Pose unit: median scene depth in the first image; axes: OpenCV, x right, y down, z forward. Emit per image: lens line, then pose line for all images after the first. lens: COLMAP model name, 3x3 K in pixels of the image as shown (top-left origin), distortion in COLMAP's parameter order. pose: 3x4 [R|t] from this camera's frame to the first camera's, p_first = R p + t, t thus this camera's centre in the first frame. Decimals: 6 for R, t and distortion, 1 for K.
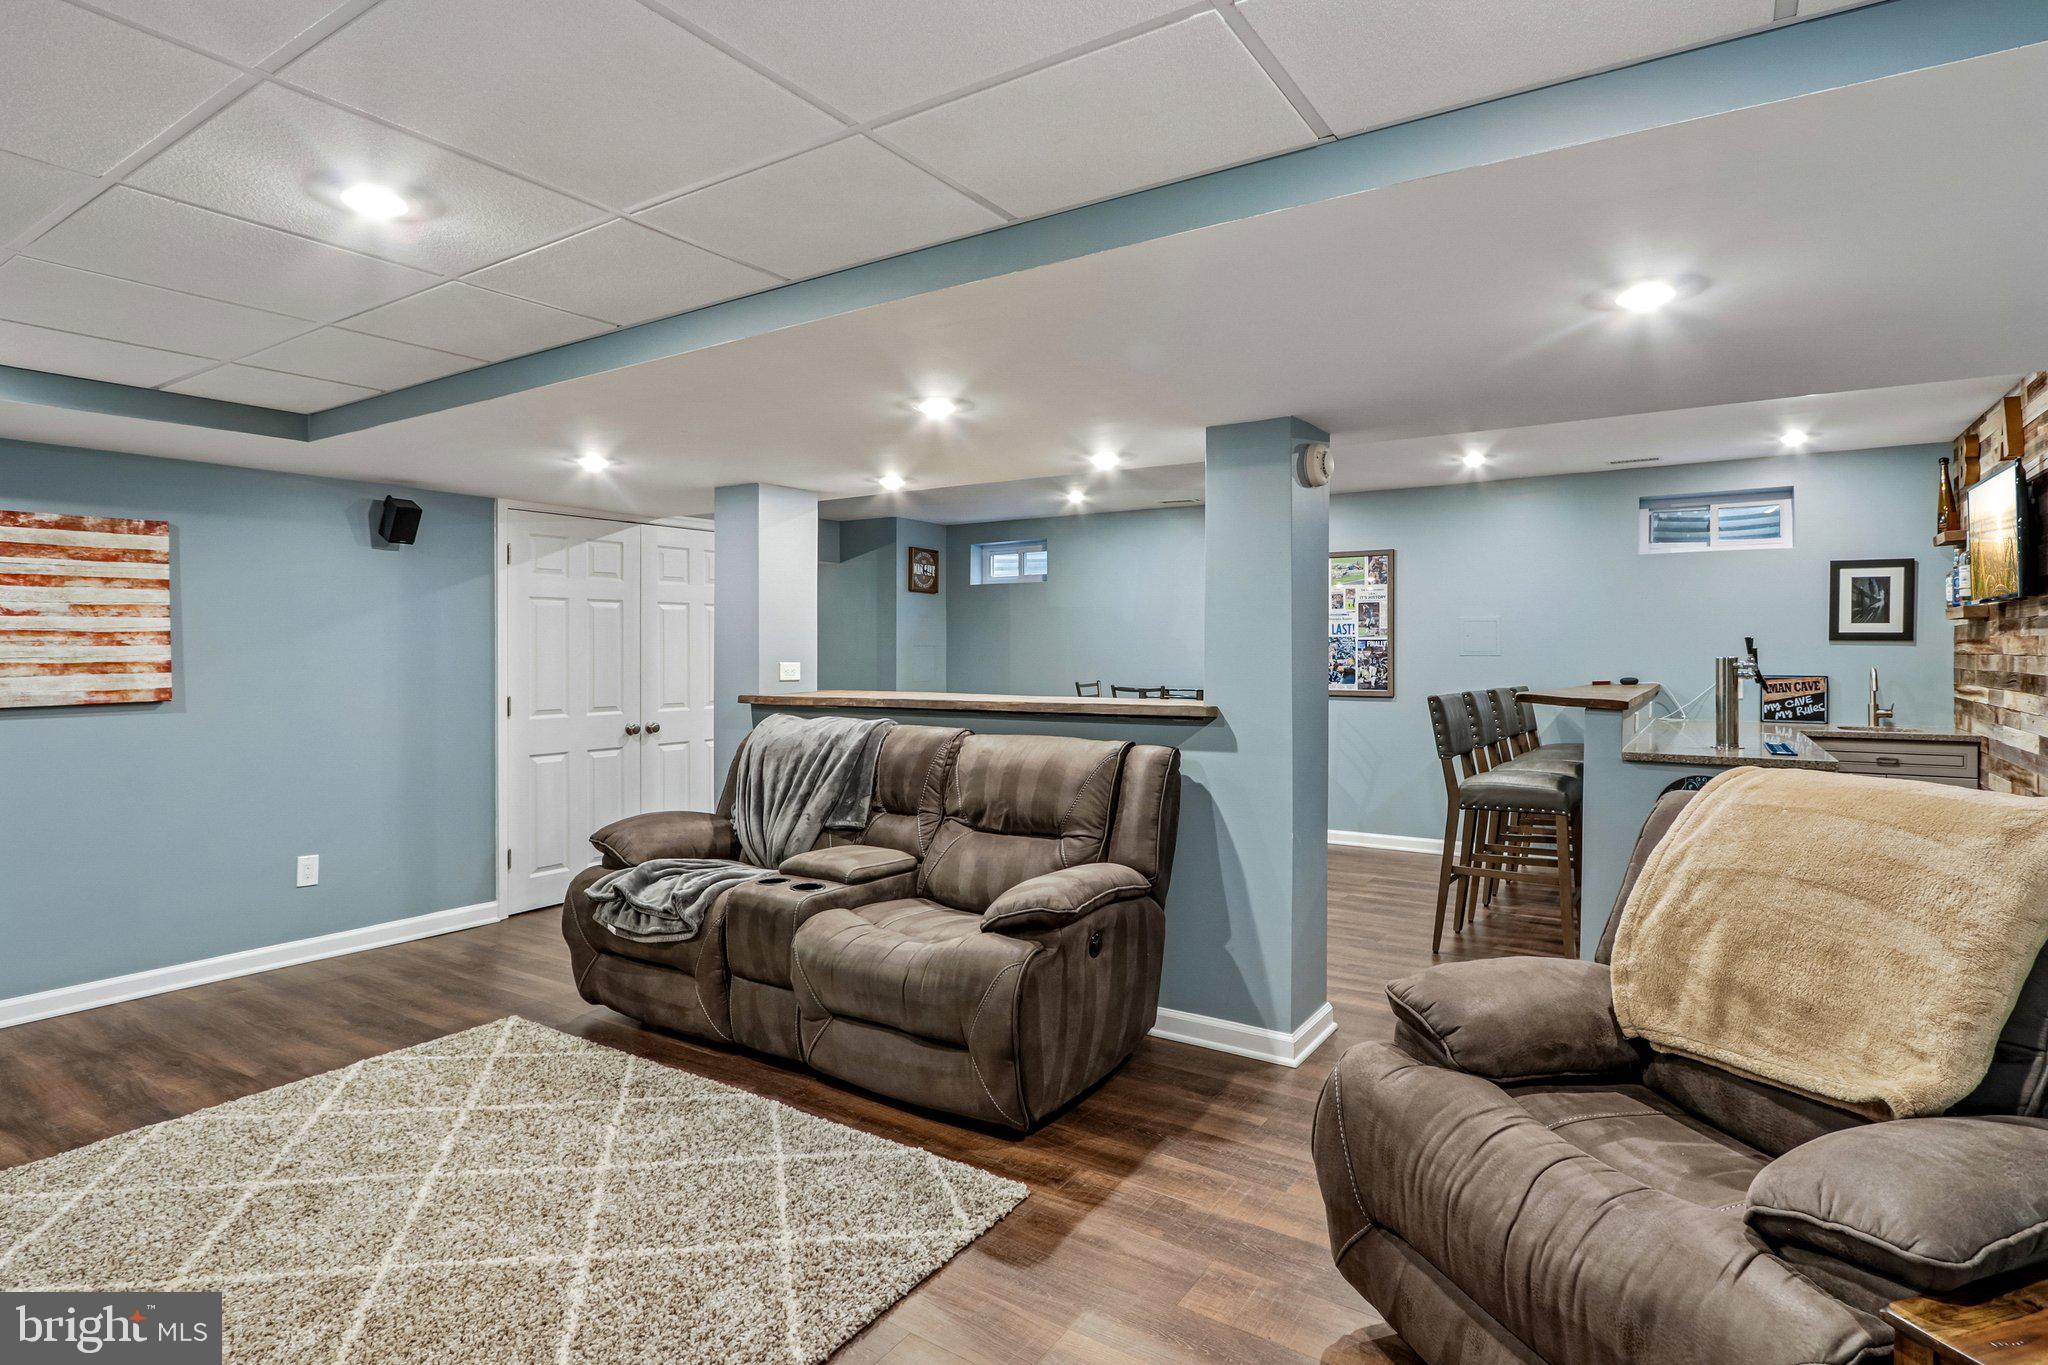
lens RADIAL K [[1055.5, 0, 1011.6], [0, 1055.5, 650.8], [0, 0, 1]] dist [-0.017517, 0.001118]
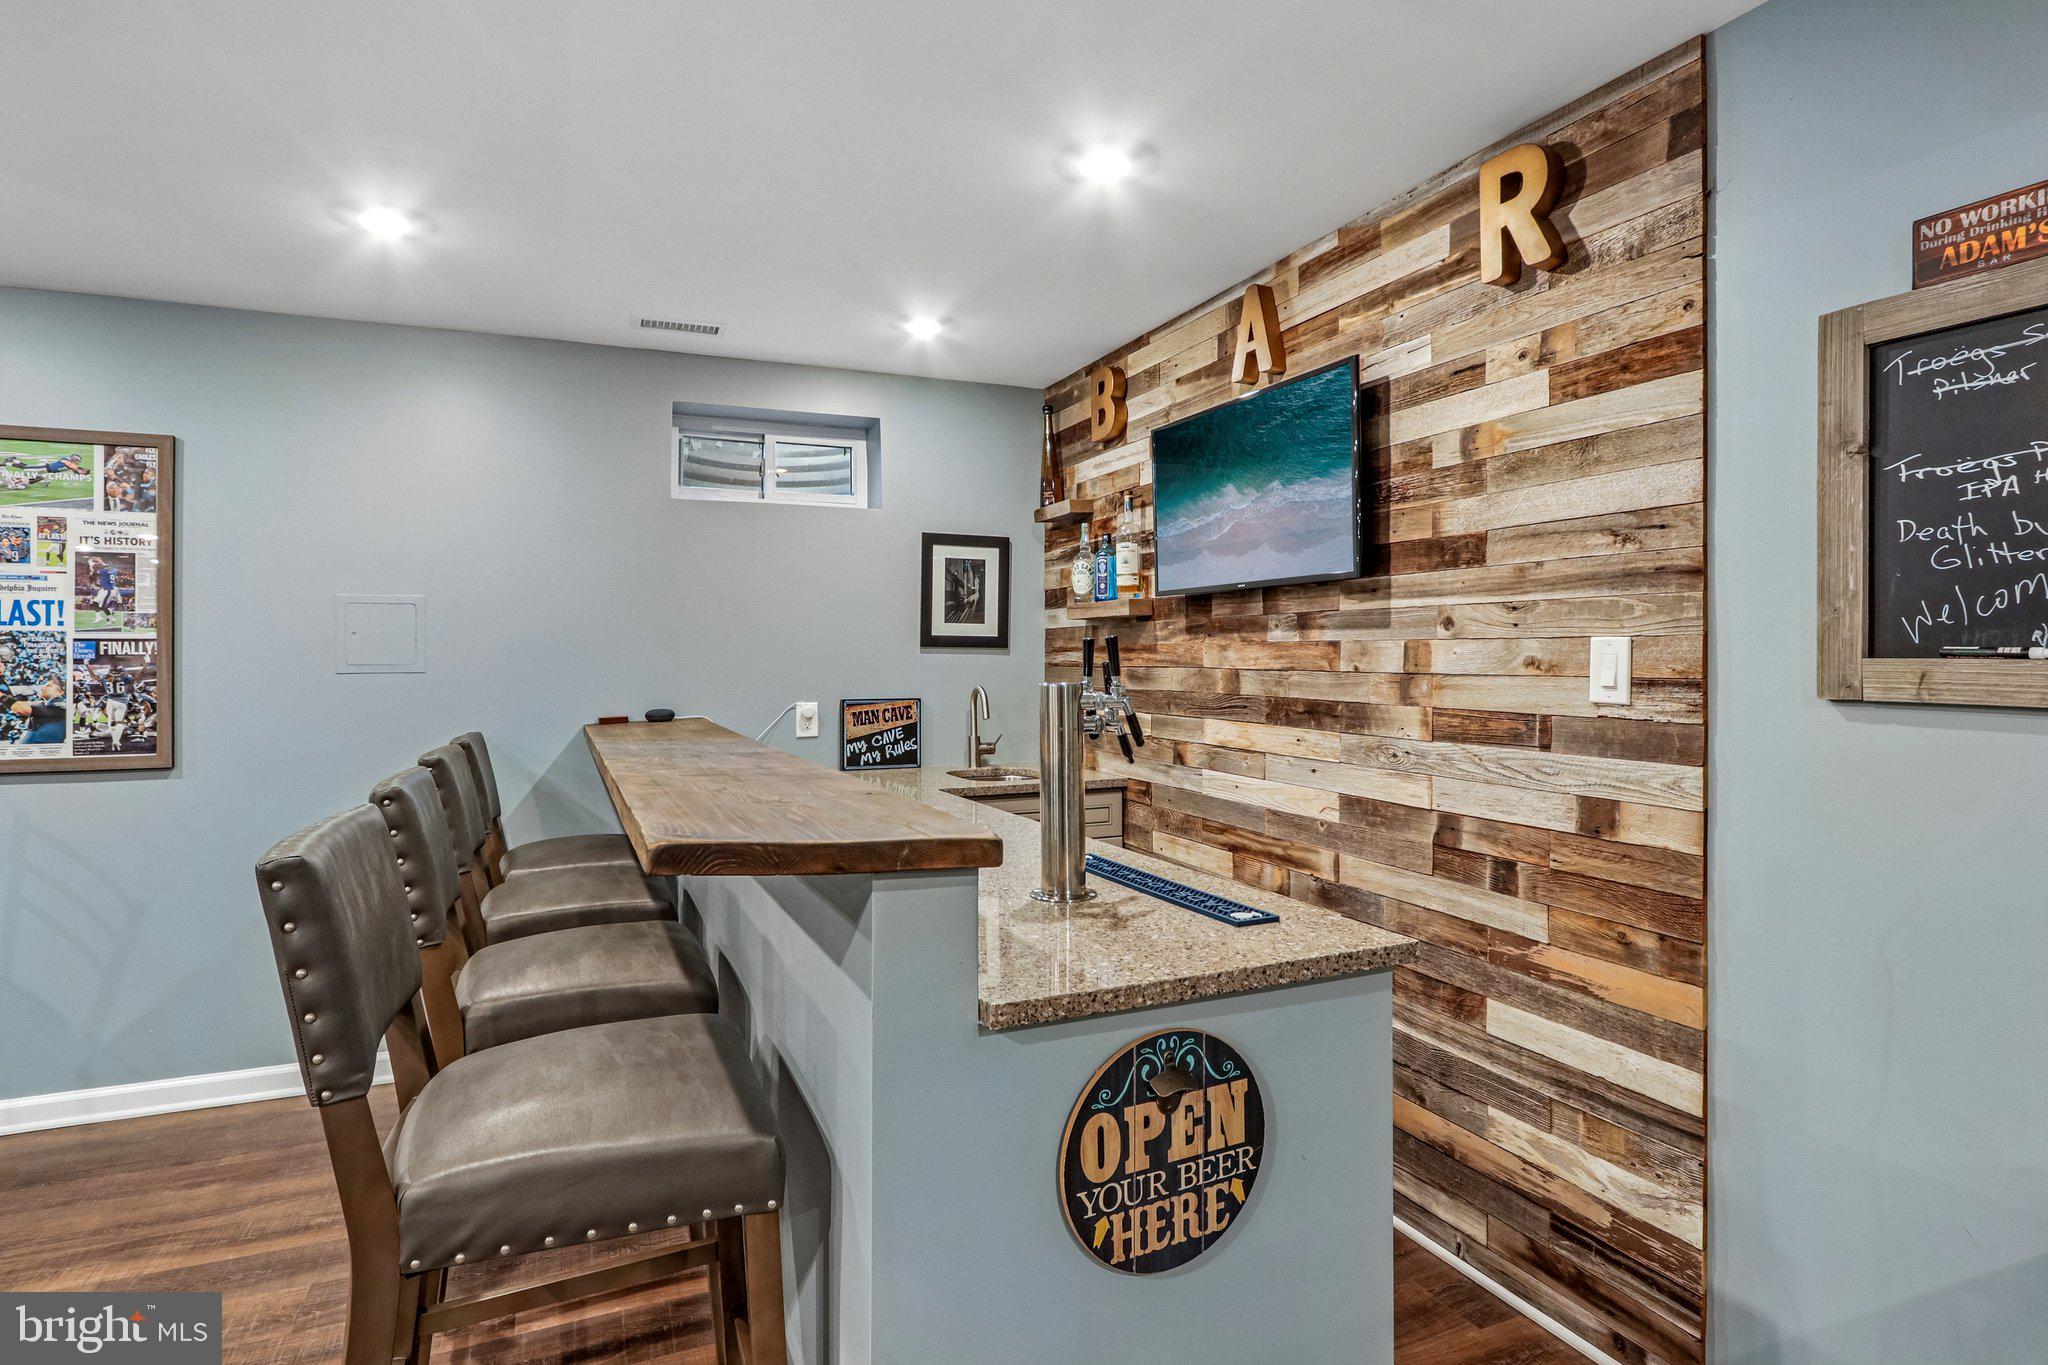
lens RADIAL K [[1055.5, 0, 1019.3], [0, 1055.5, 649.7], [0, 0, 1]] dist [-0.017517, 0.001118]
pose [[0.536895, 0.004468, 0.843637, 0.226613], [0.001622, 0.999979, -0.006328, -0.003462], [-0.843647, 0.004766, 0.536877, 0.572062]]
